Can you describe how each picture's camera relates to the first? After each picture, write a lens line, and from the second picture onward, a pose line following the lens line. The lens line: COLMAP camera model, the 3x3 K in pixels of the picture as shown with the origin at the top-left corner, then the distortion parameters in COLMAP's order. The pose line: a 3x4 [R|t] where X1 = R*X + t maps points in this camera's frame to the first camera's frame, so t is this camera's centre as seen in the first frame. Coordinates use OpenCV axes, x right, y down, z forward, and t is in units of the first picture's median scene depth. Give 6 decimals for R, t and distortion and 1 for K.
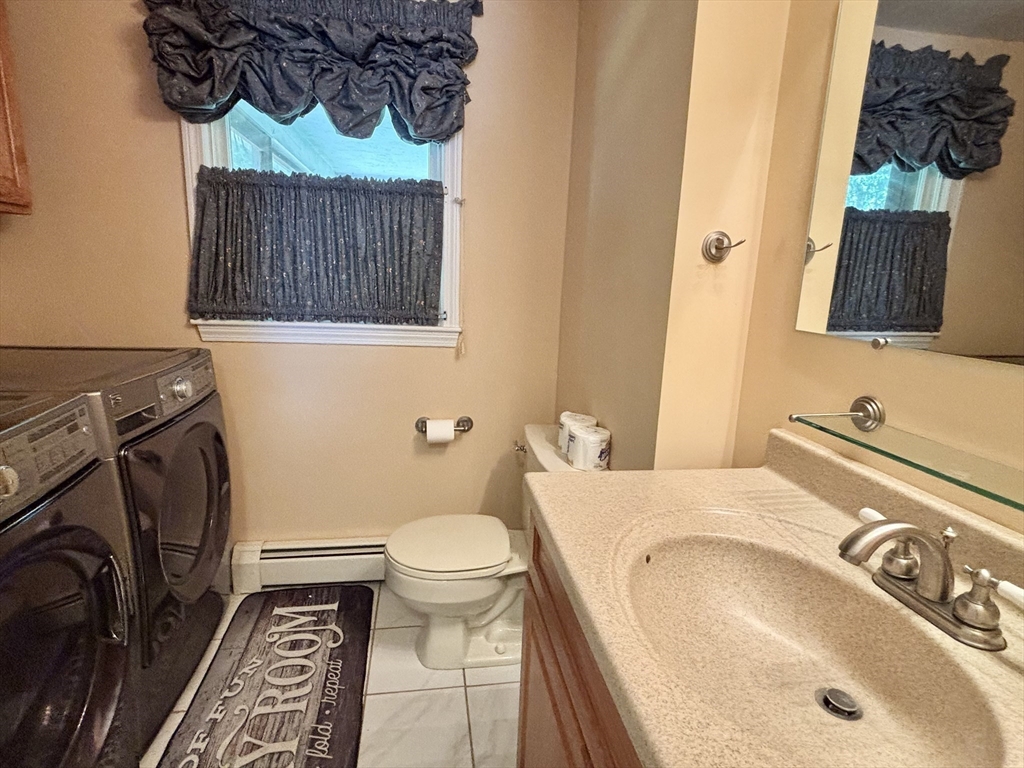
lens RADIAL K [[529.9, 0, 510.2], [0, 529.9, 383.9], [0, 0, 1]] dist [0.002276, -0.003538]
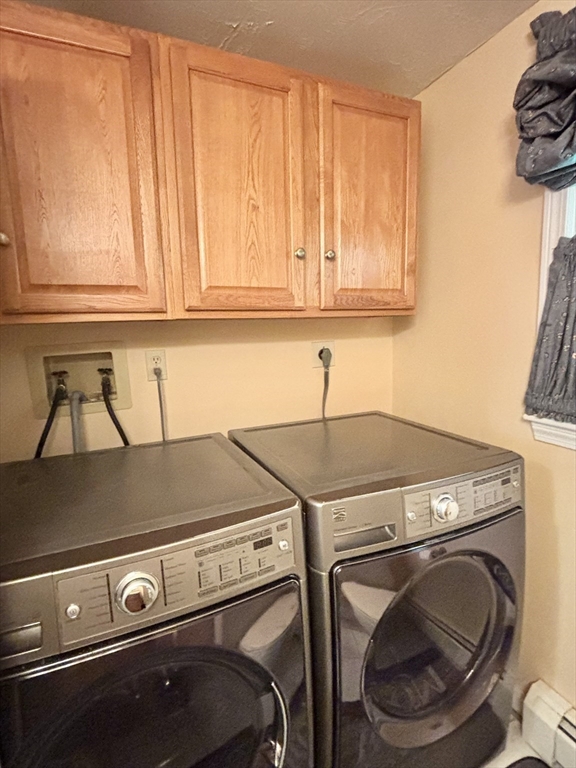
lens RADIAL K [[397.4, 0, 288.9], [0, 397.4, 381.4], [0, 0, 1]] dist [0.002276, -0.003538]
pose [[0.241308, 0.093842, -0.965901, -0.066573], [-0.158575, 0.985749, 0.056154, -0.169144], [0.957405, 0.139617, 0.252750, 0.500950]]
